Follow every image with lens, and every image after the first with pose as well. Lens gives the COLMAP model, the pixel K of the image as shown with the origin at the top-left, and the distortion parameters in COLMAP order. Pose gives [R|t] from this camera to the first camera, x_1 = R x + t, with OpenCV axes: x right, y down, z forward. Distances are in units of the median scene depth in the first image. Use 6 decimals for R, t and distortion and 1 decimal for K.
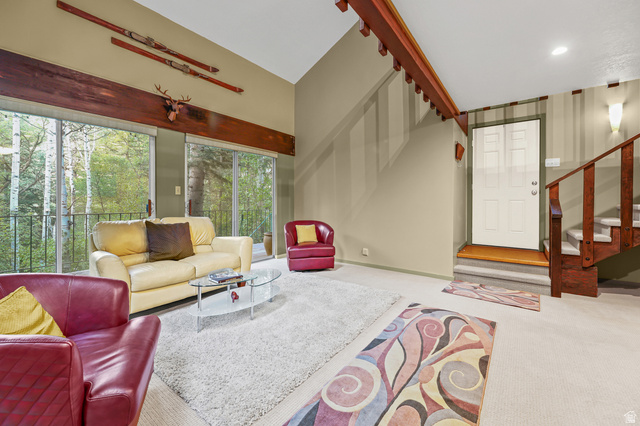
lens RADIAL K [[266.3, 0, 311.8], [0, 266.3, 203.1], [0, 0, 1]] dist [-0.000190, -0.004190]
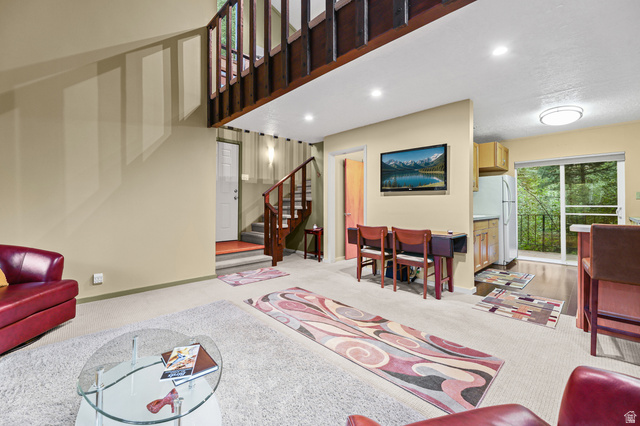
lens RADIAL K [[262.7, 0, 320.0], [0, 262.7, 202.2], [0, 0, 1]] dist [-0.001655, -0.000518]
pose [[0.145856, 0.009606, 0.989259, -0.567439], [0.004382, 0.999937, -0.010356, -0.002142], [-0.989296, 0.005846, 0.145804, 0.515127]]
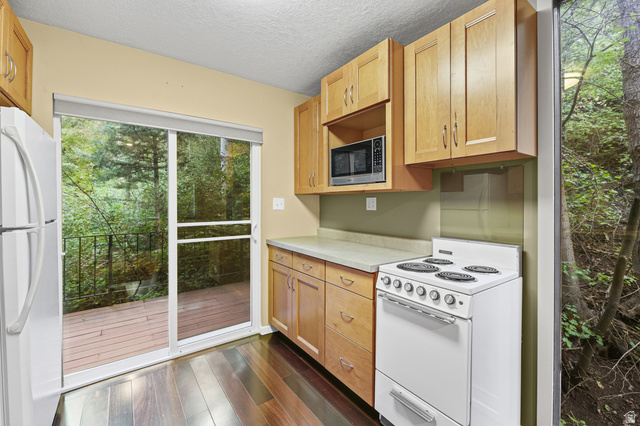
lens RADIAL K [[276.0, 0, 333.0], [0, 276.0, 204.3], [0, 0, 1]] dist [-0.027000, -0.000348]
pose [[-0.963950, -0.002911, 0.266067, 0.667394], [-0.000502, 0.999958, 0.009124, -0.052424], [-0.266083, 0.008662, -0.963911, -0.149176]]
